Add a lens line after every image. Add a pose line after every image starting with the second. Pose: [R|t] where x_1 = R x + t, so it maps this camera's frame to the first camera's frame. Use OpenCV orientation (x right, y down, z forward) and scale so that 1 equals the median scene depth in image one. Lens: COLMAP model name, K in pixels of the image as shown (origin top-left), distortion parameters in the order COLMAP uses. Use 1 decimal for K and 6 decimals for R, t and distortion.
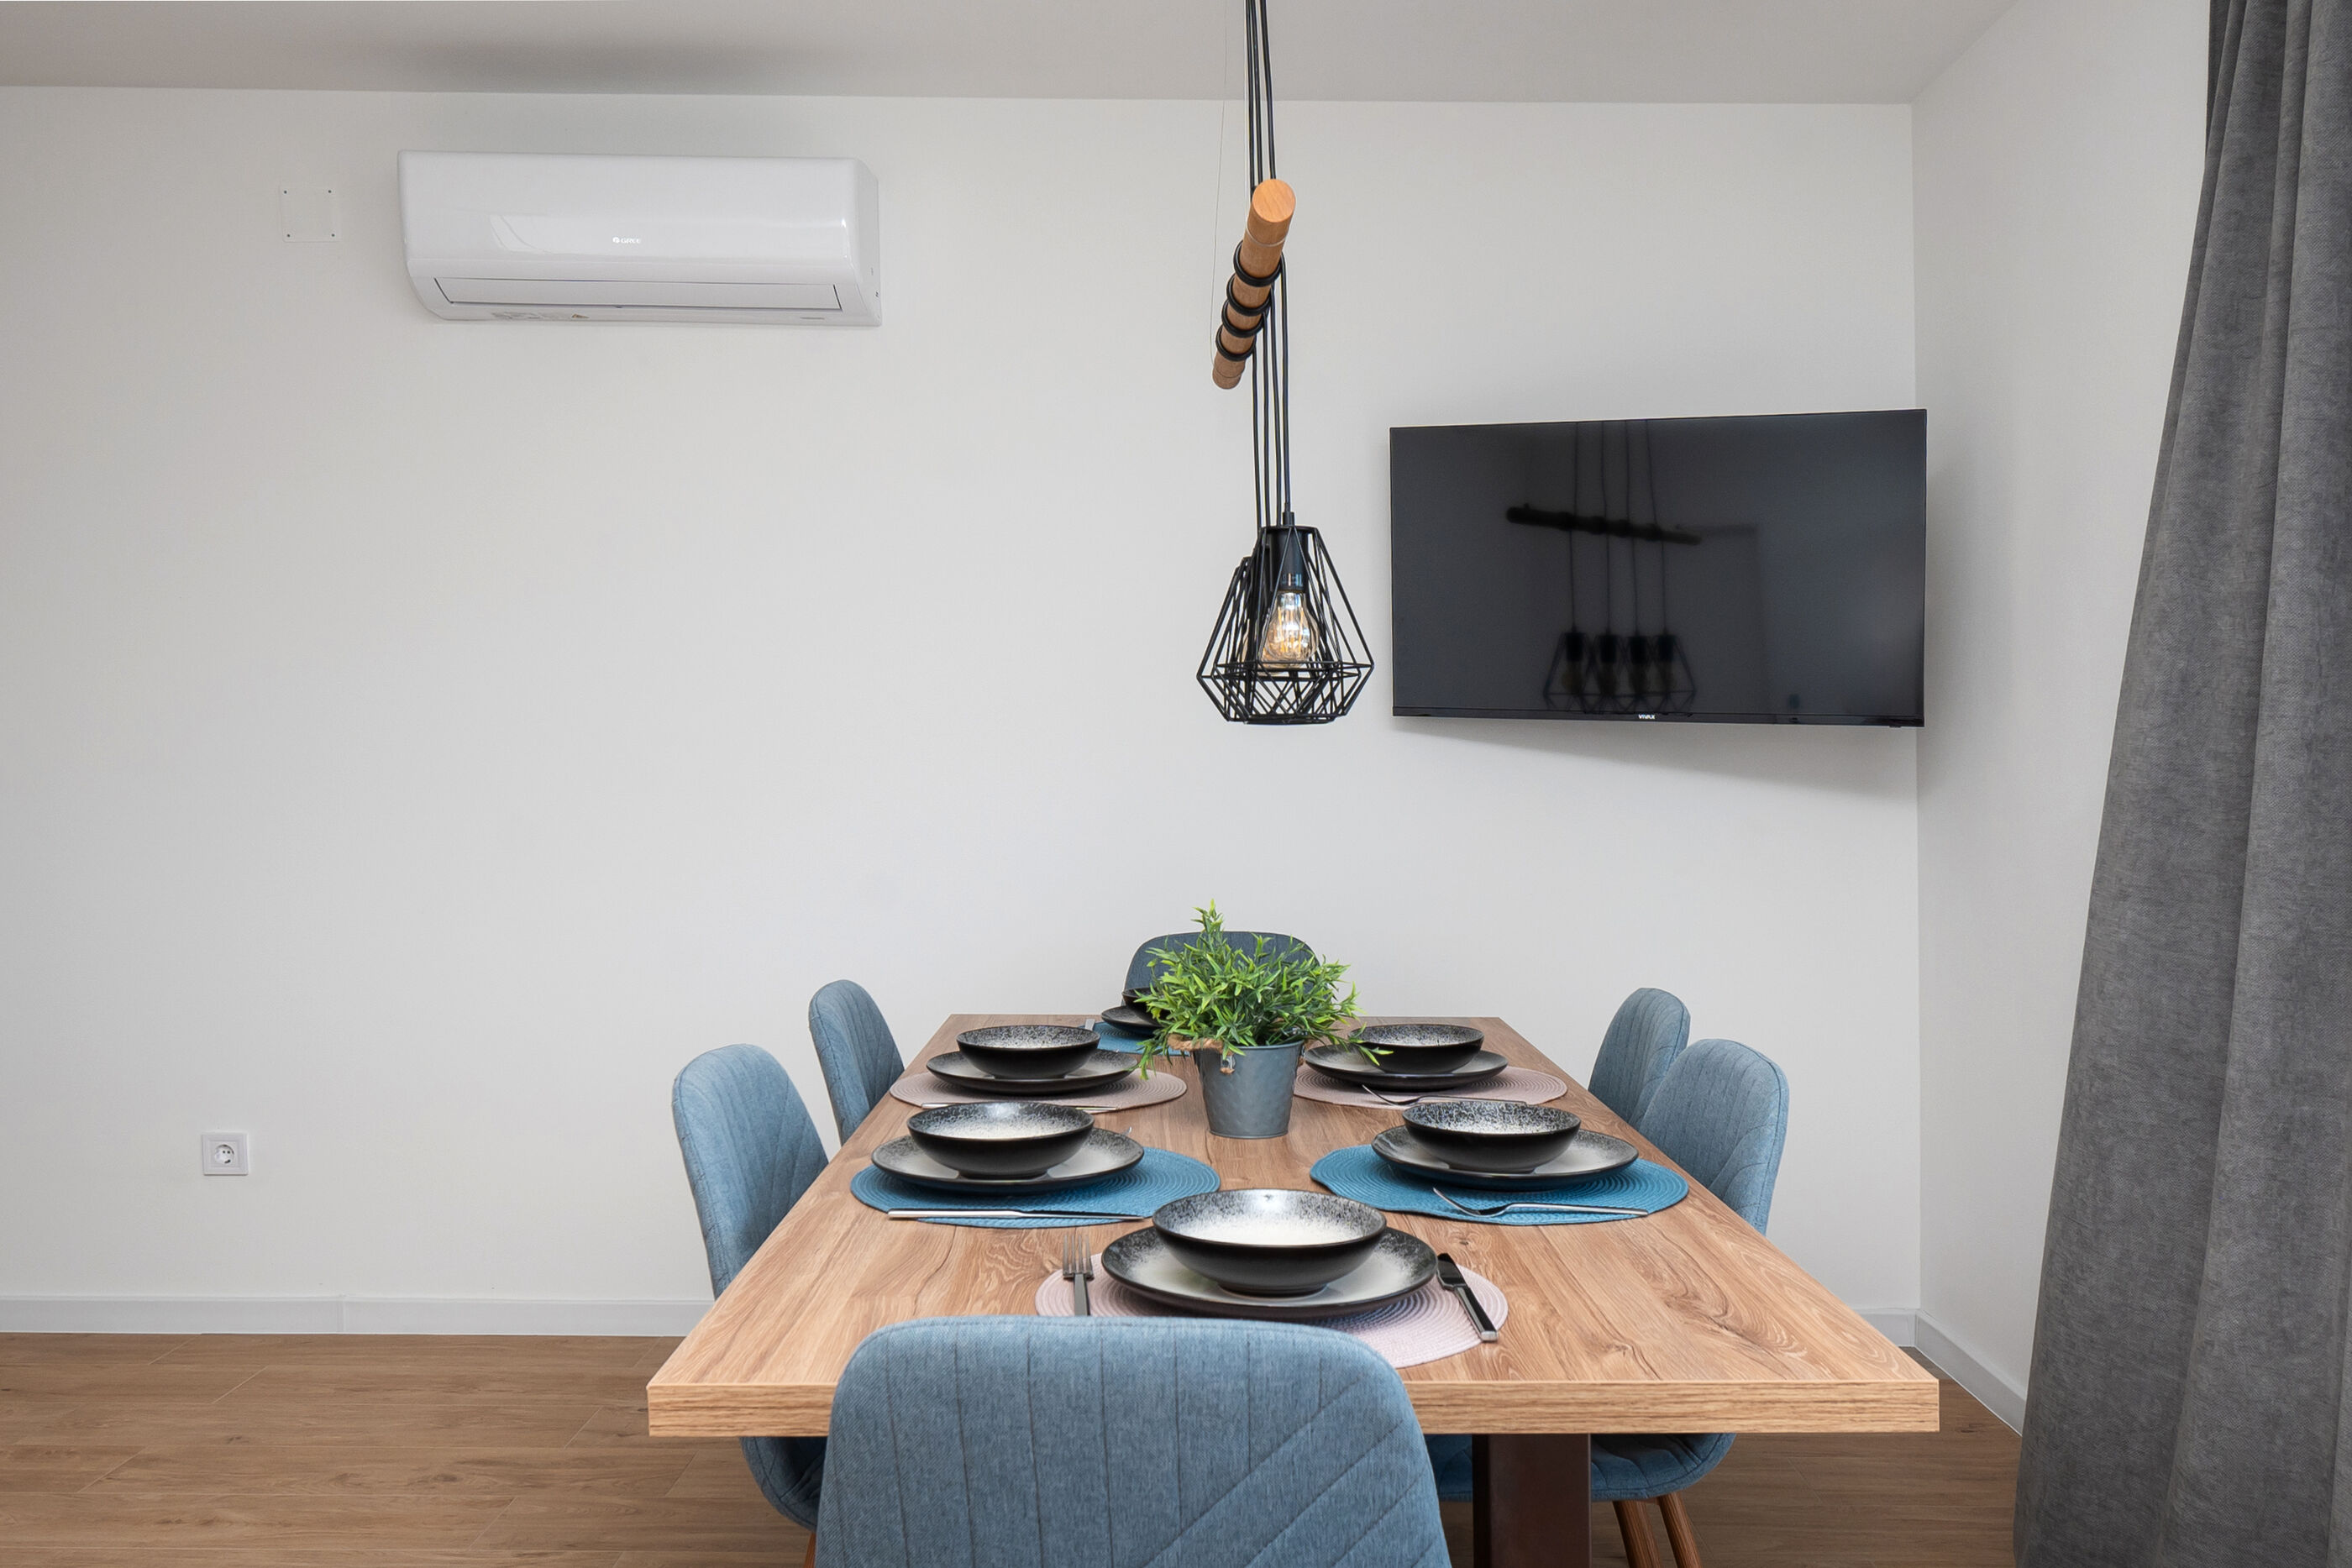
lens RADIAL K [[1925.9, 0, 1176.3], [0, 1925.9, 796.0], [0, 0, 1]] dist [-0.007150, 0.003410]
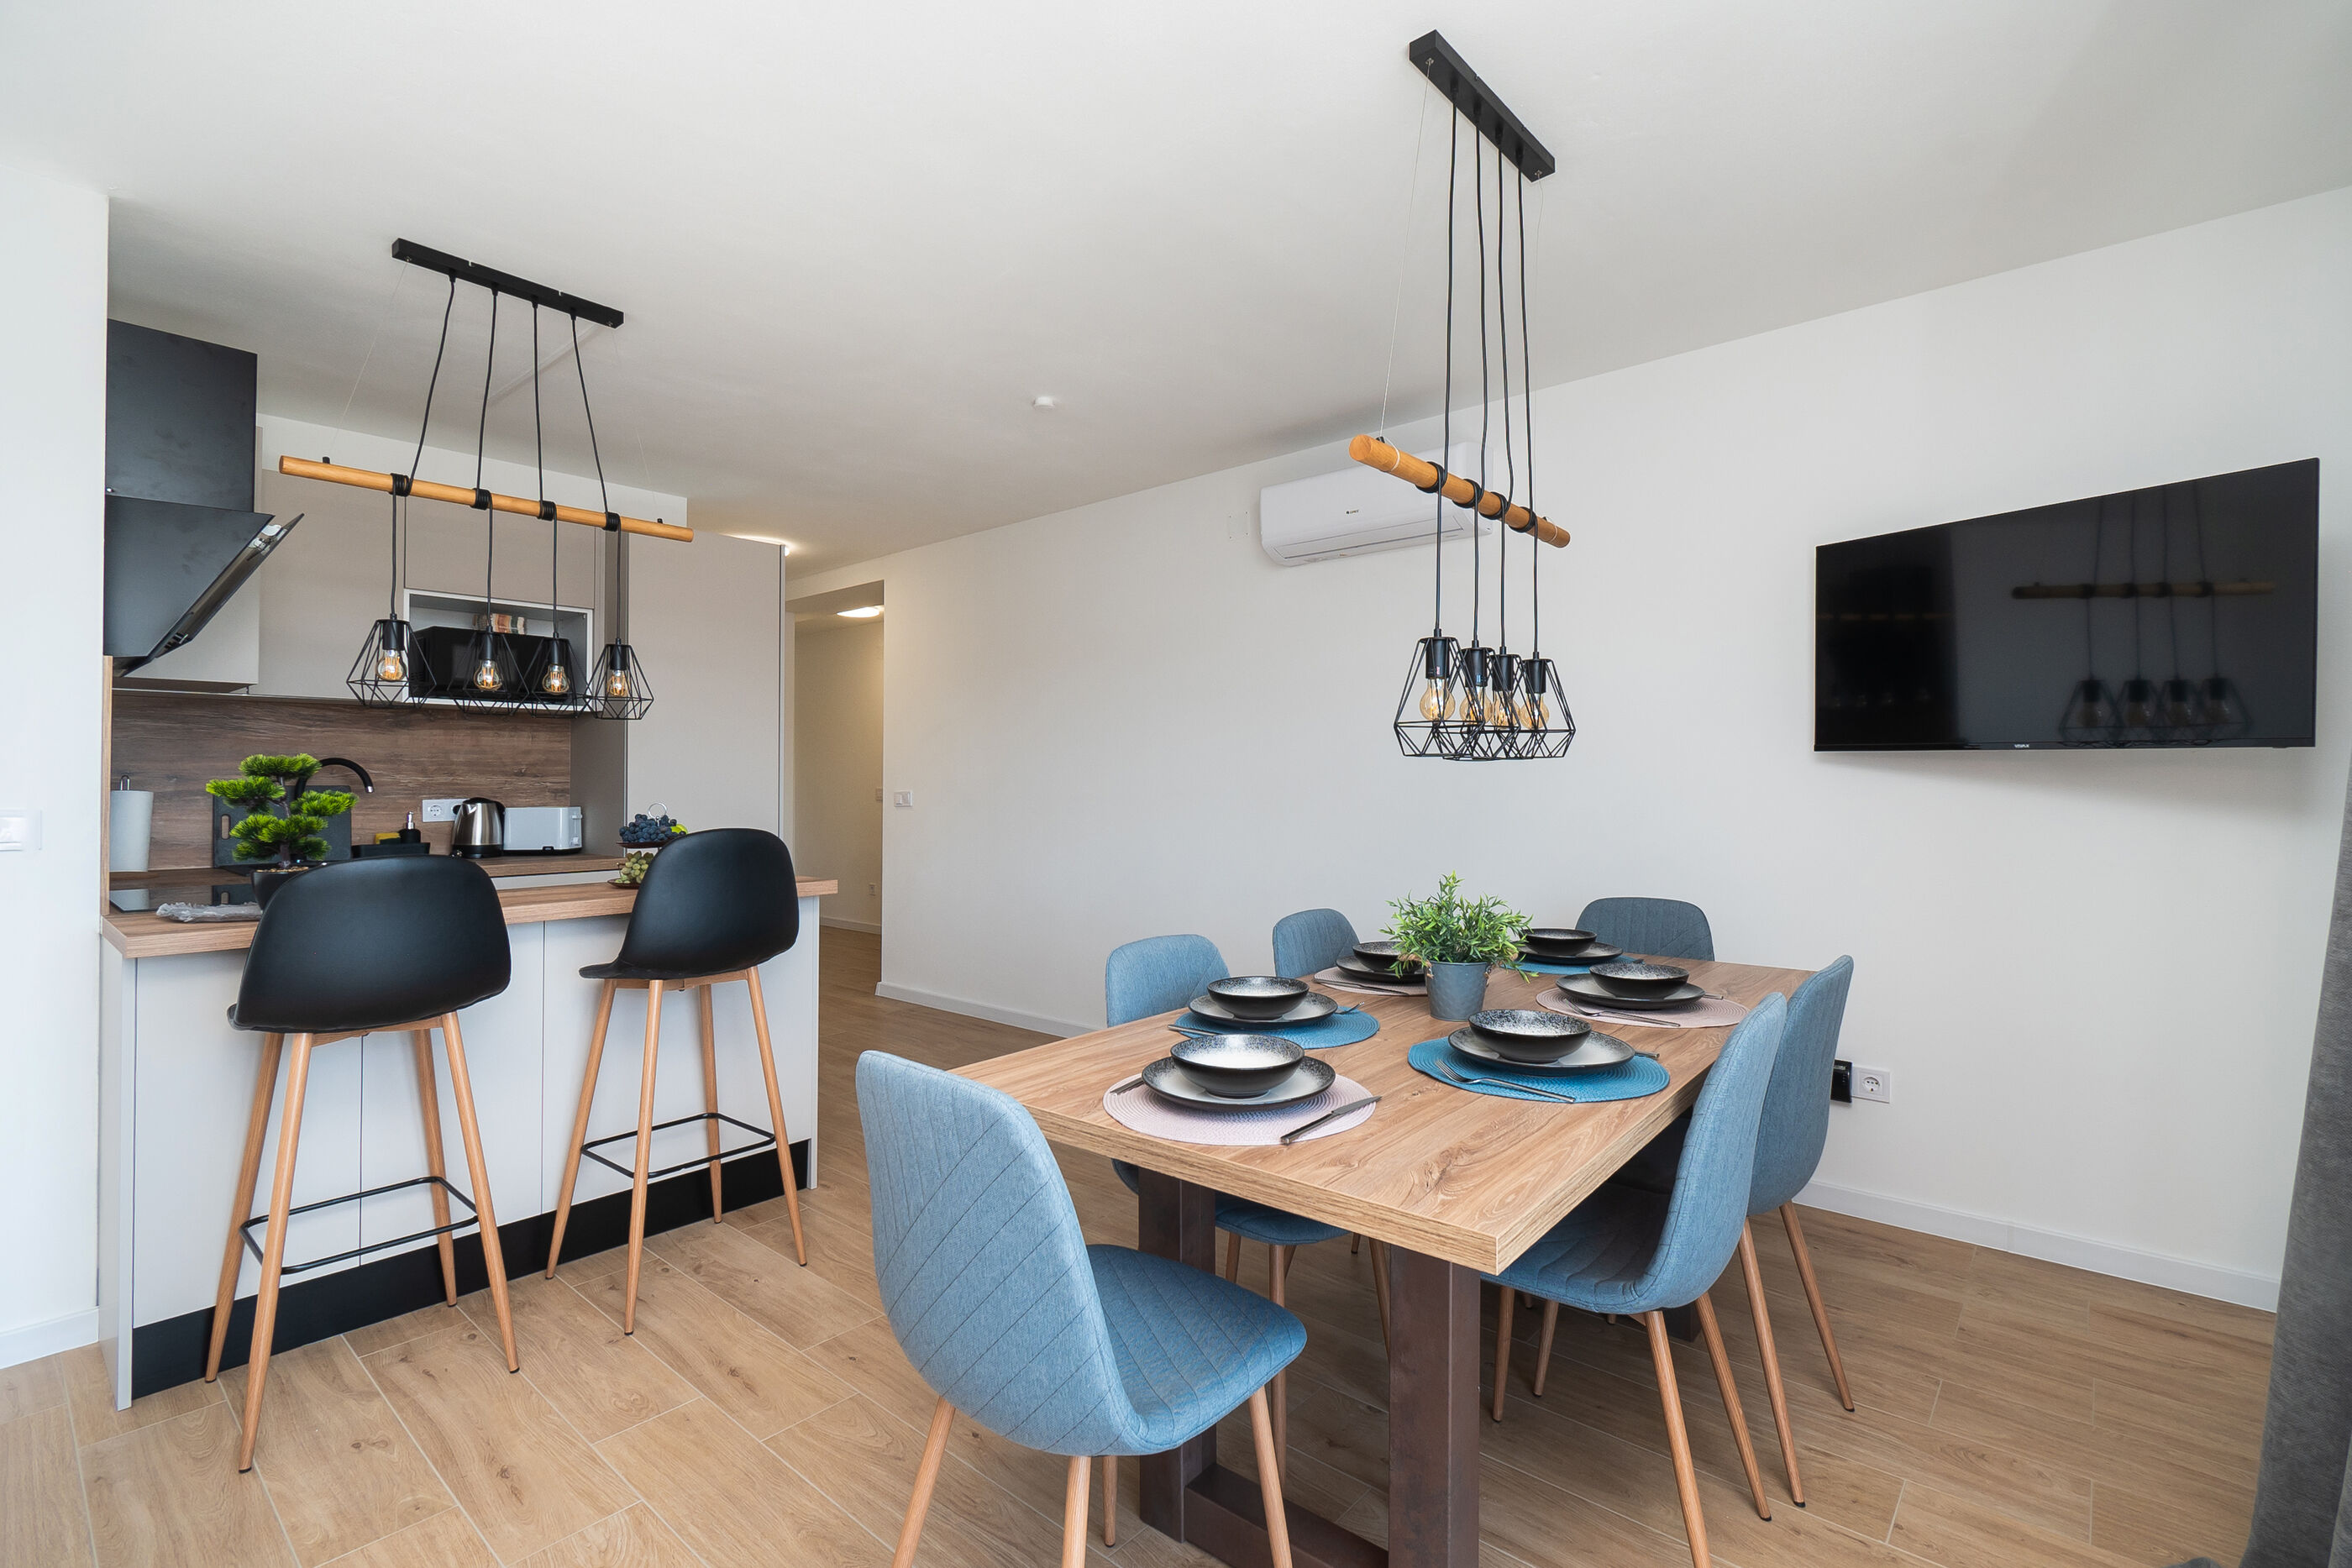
lens RADIAL K [[1080.4, 0, 1185.7], [0, 1080.4, 762.6], [0, 0, 1]] dist [0.004600, -0.002510]
pose [[0.749144, -0.021005, -0.662074, 0.592447], [-0.006219, 0.999230, -0.038739, 0.001071], [0.662378, 0.033139, 0.748437, 0.218910]]
